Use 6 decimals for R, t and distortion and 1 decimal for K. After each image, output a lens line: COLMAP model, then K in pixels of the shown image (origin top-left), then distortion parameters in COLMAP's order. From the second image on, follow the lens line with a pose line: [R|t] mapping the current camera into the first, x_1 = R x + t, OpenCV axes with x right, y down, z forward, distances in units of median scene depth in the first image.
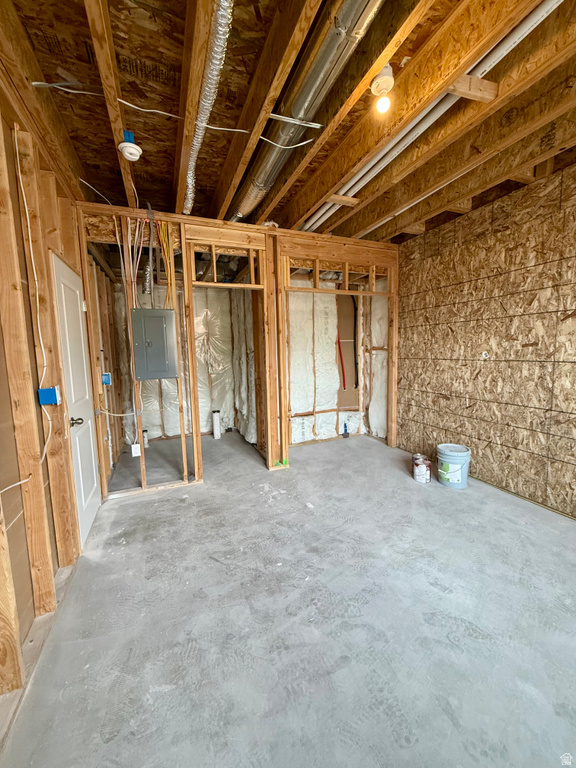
lens RADIAL K [[306.7, 0, 289.8], [0, 306.7, 387.9], [0, 0, 1]] dist [-0.000092, 0.000450]
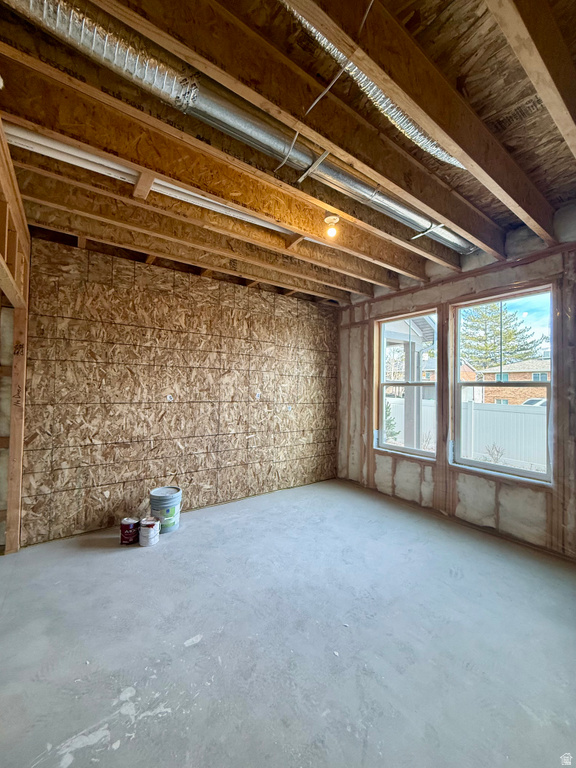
lens RADIAL K [[306.7, 0, 288.6], [0, 306.7, 386.4], [0, 0, 1]] dist [-0.000092, 0.000450]
pose [[-0.228579, 0.027417, 0.973139, -0.544359], [0.110282, 0.993898, -0.002098, -0.097318], [-0.967259, 0.106840, -0.230208, 0.819700]]
